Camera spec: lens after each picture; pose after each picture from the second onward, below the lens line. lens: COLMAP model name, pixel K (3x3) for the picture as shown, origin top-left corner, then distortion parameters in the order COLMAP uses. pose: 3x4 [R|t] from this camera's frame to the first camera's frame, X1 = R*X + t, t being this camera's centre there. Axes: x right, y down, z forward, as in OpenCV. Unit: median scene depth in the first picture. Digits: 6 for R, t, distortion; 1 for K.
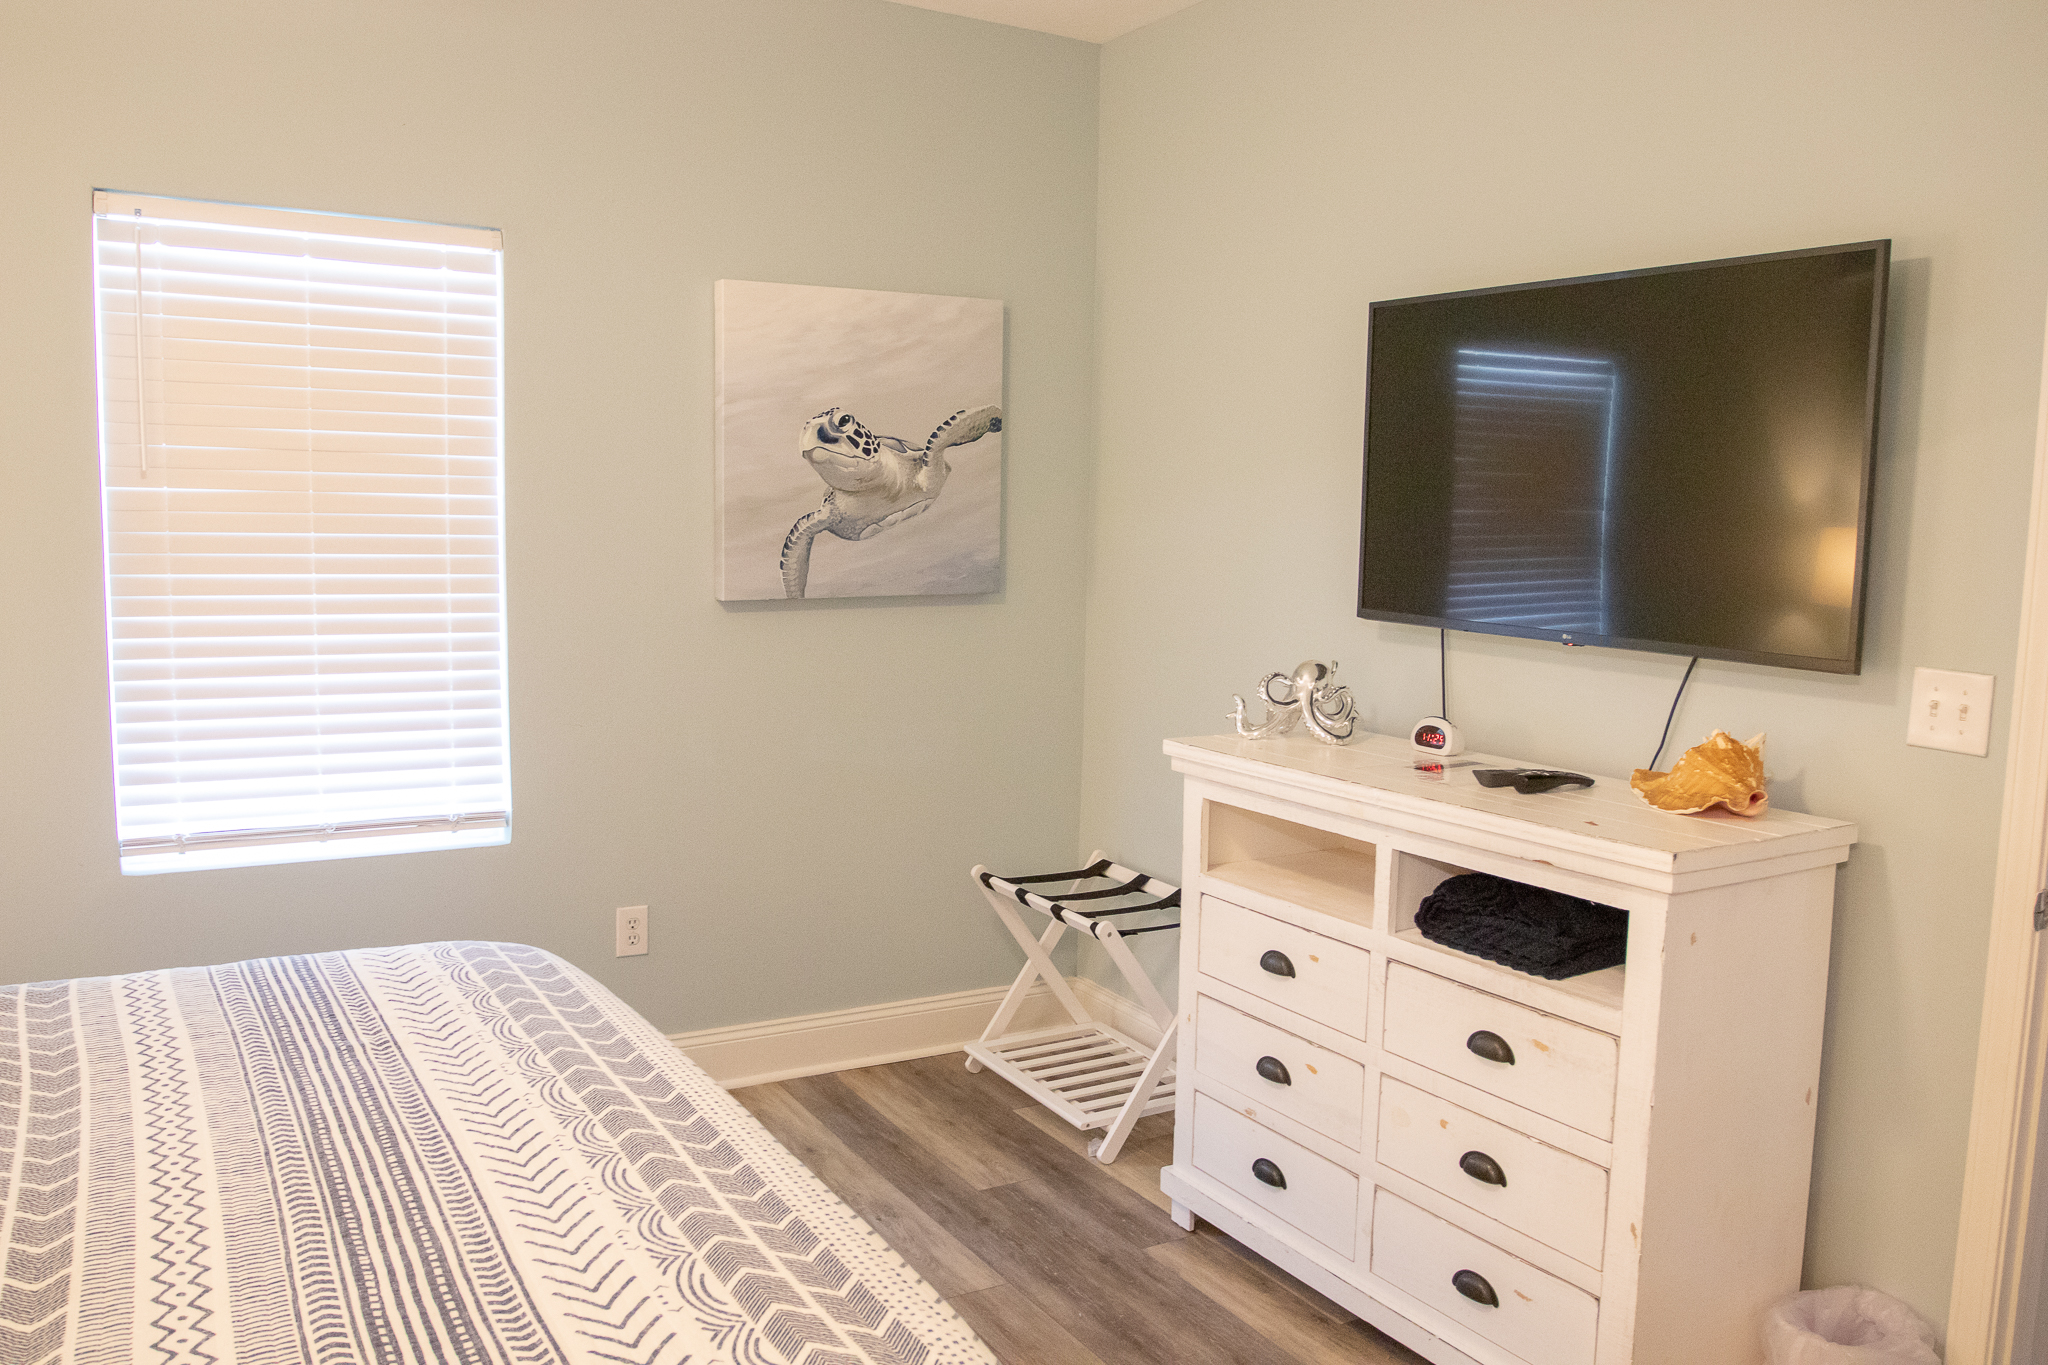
lens RADIAL K [[1623.2, 0, 1034.4], [0, 1623.2, 688.3], [0, 0, 1]] dist [-0.052254, 0.021008]
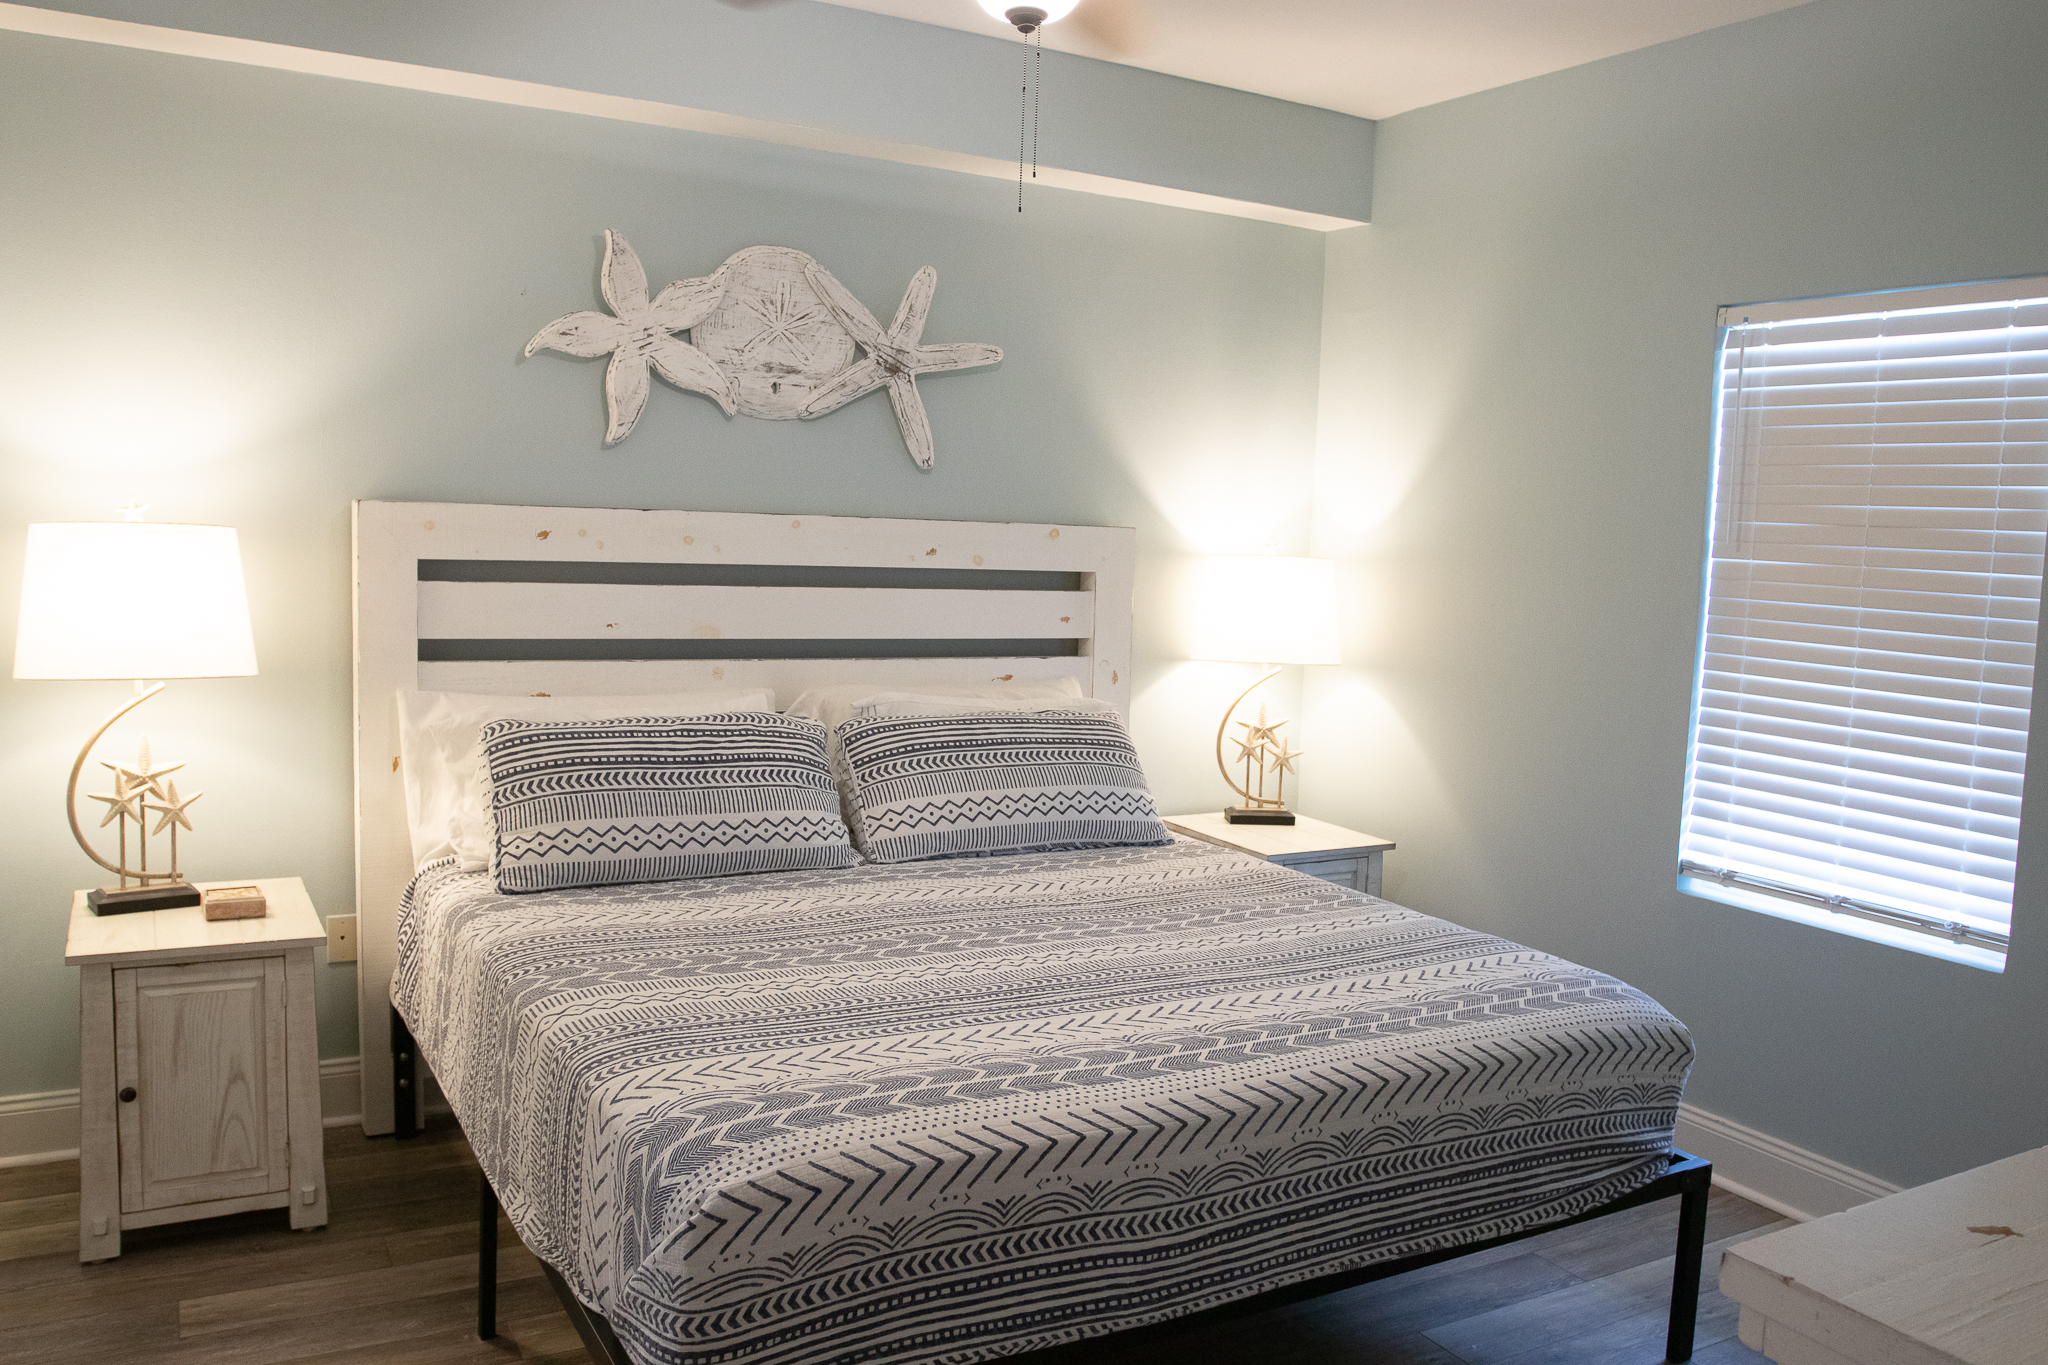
lens RADIAL K [[1623.2, 0, 1029.8], [0, 1623.2, 680.2], [0, 0, 1]] dist [-0.052254, 0.021008]
pose [[0.006830, 0.072016, -0.997380, 0.578483], [-0.154086, 0.985567, 0.070108, -0.042909], [0.988034, 0.153203, 0.017828, 0.489445]]
